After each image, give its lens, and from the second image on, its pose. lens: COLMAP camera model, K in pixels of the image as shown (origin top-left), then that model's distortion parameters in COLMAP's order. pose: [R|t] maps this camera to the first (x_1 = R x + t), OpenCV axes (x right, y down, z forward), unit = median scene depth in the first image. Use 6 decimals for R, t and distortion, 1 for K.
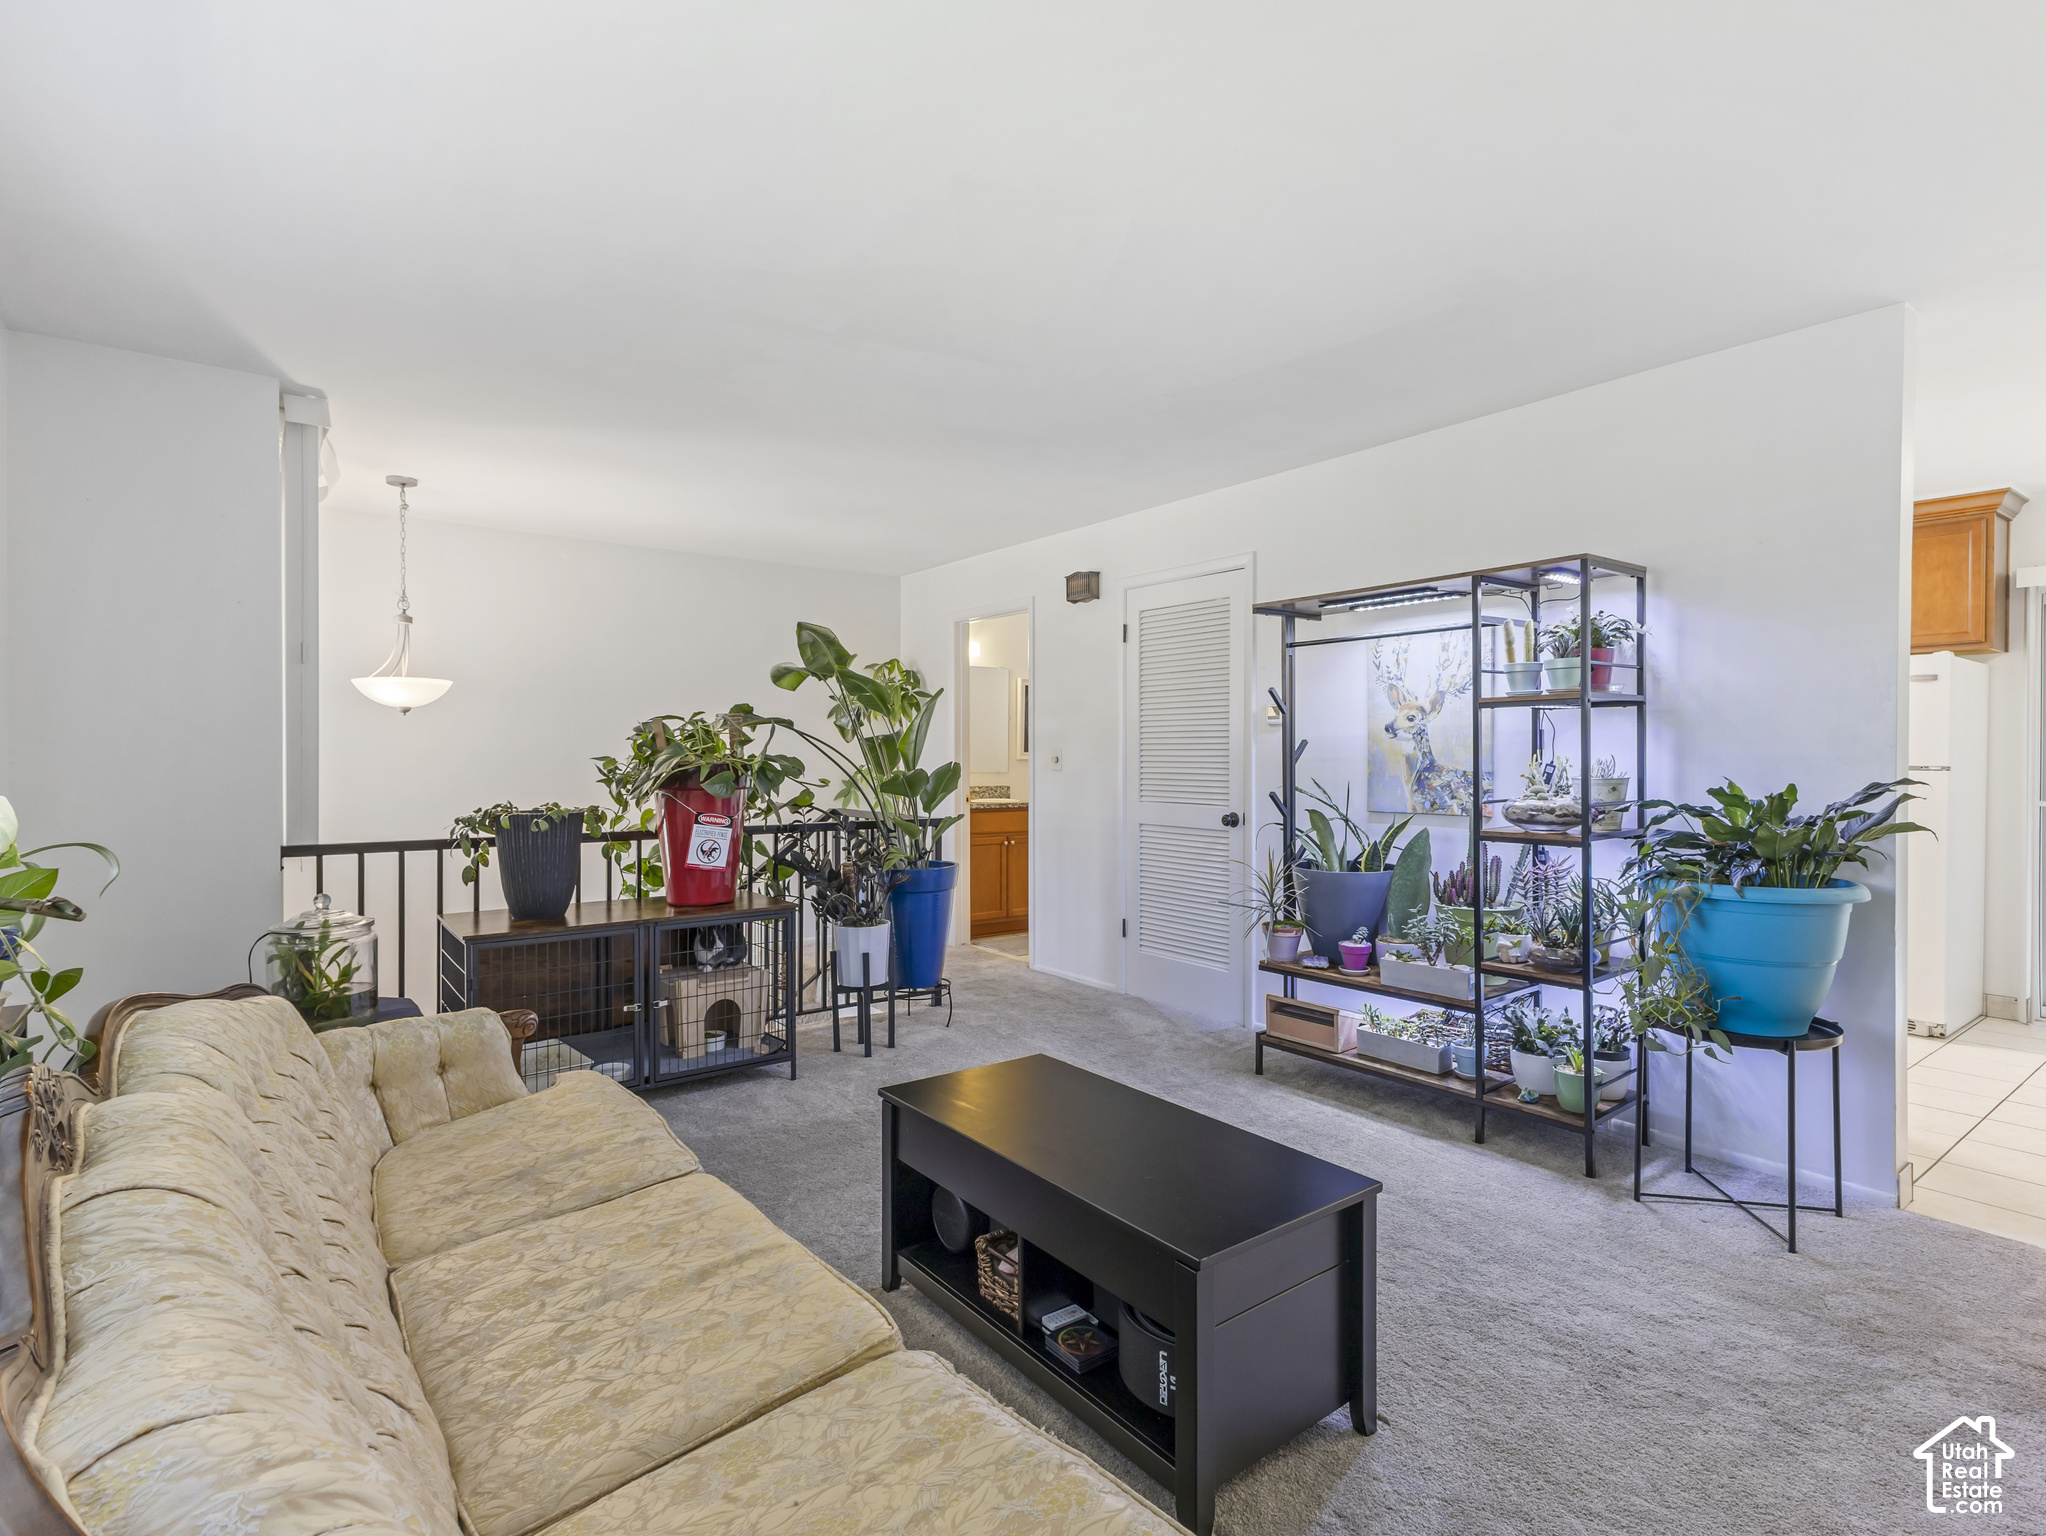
lens RADIAL K [[1012.8, 0, 1022.0], [0, 1012.8, 767.8], [0, 0, 1]] dist [0.013504, 0.000059]
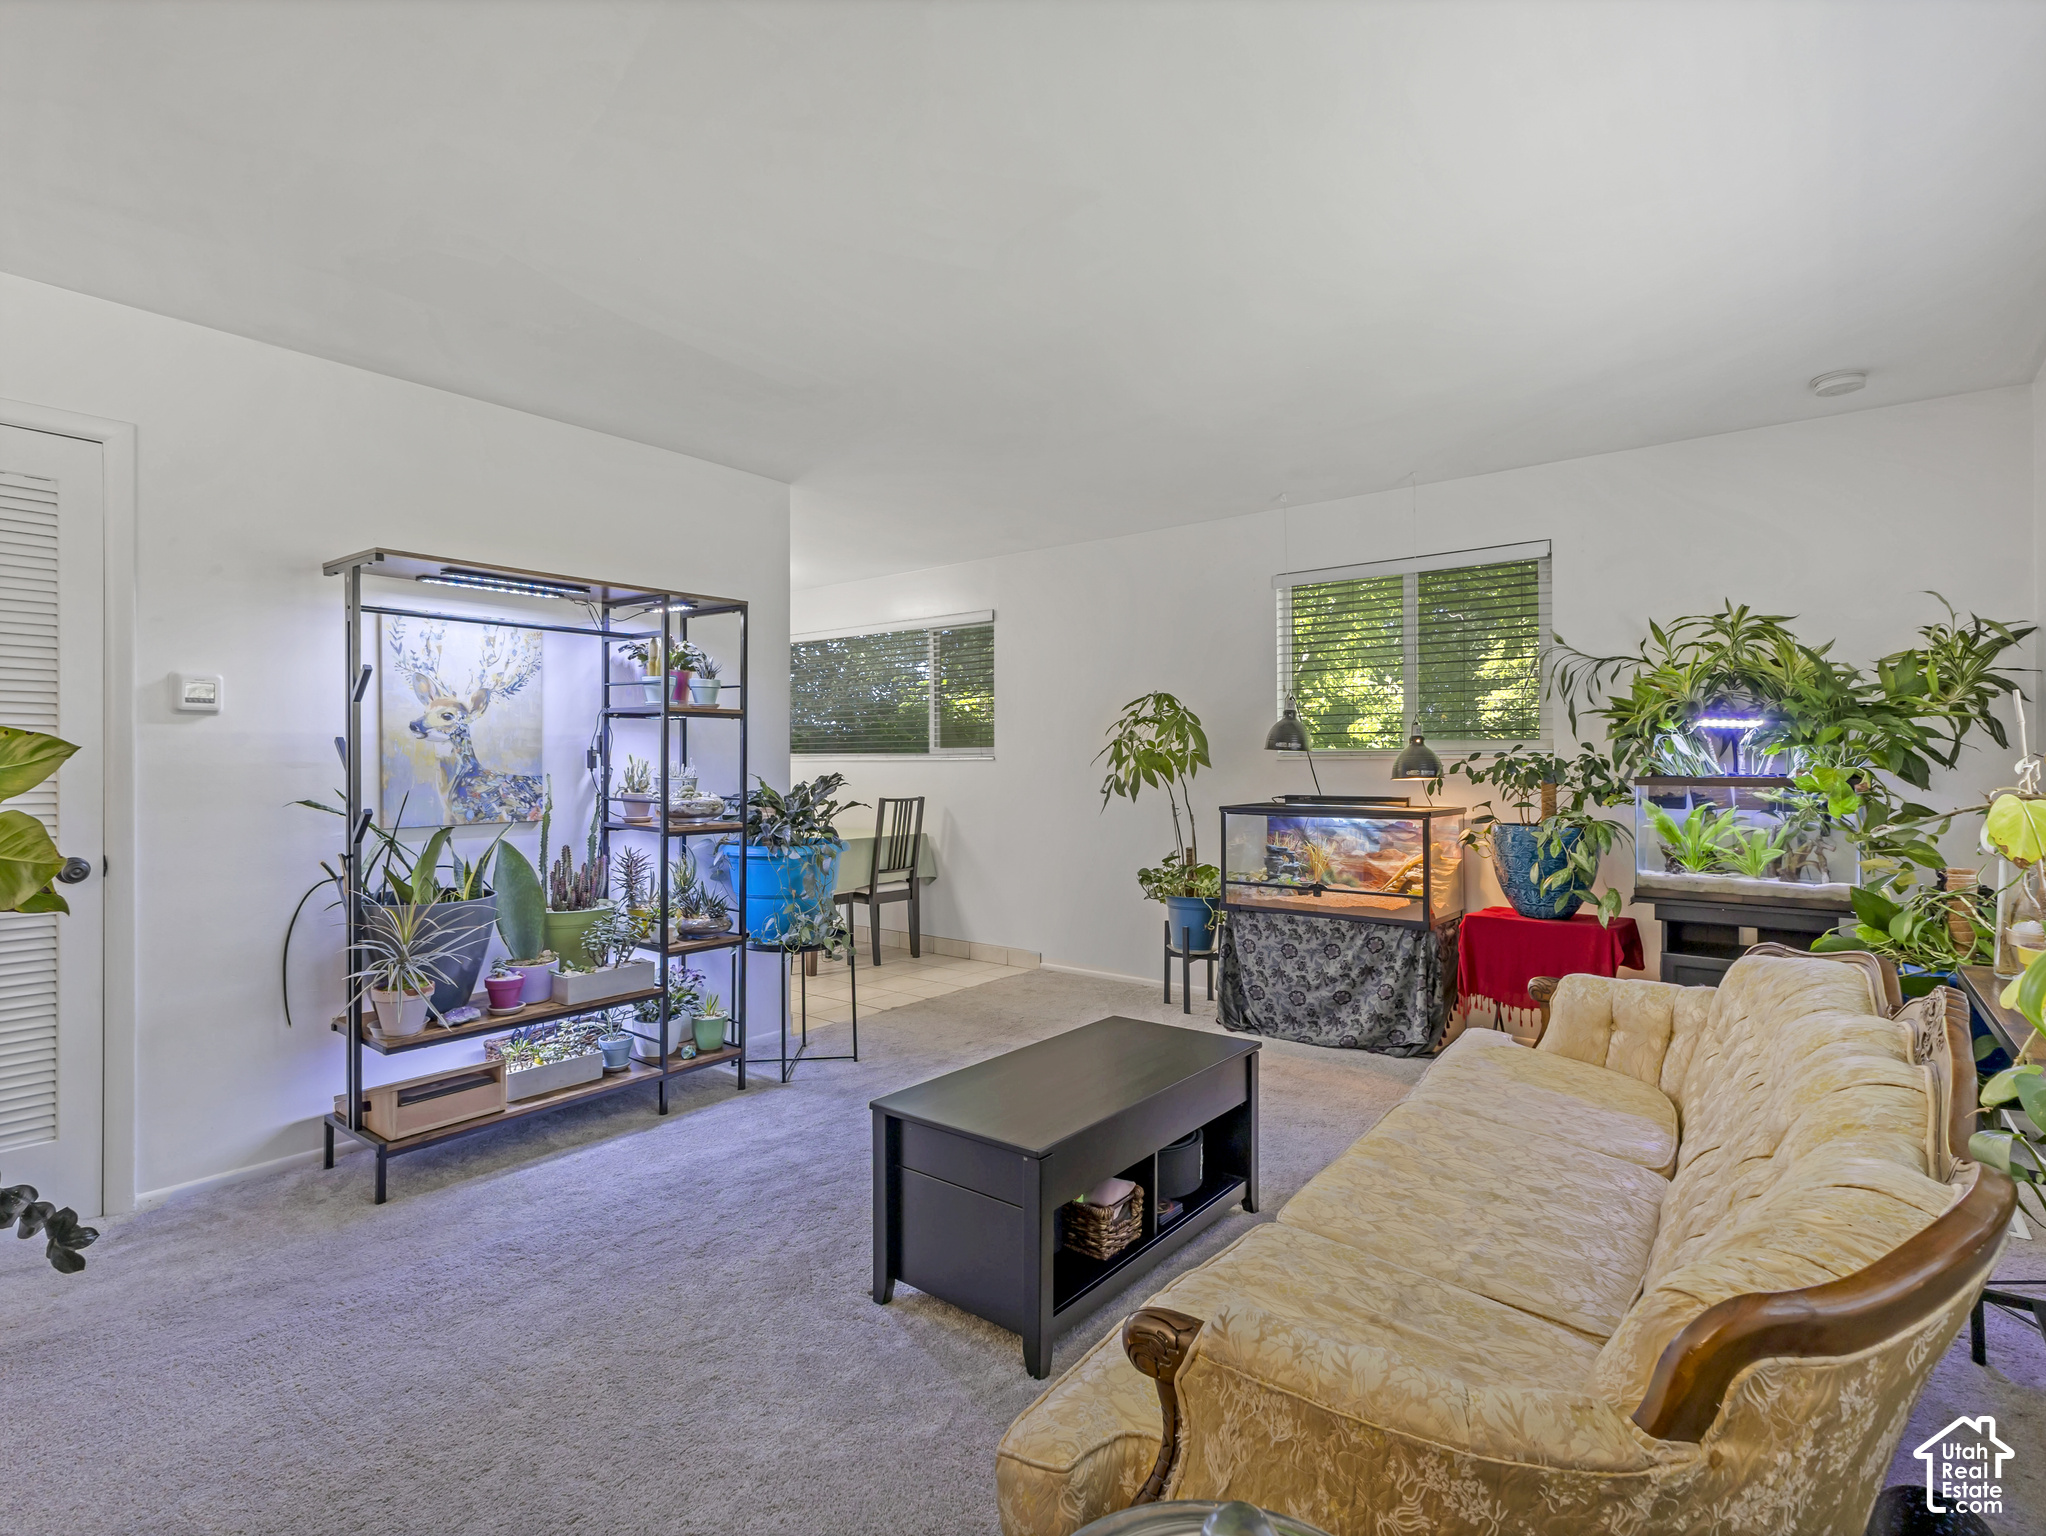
lens RADIAL K [[1012.8, 0, 1023.7], [0, 1012.8, 761.6], [0, 0, 1]] dist [0.013504, 0.000059]
pose [[-0.245684, 0.002294, 0.969347, -0.598636], [0.011085, 0.999938, 0.000443, -0.004974], [-0.969287, 0.010855, -0.245694, 0.758505]]
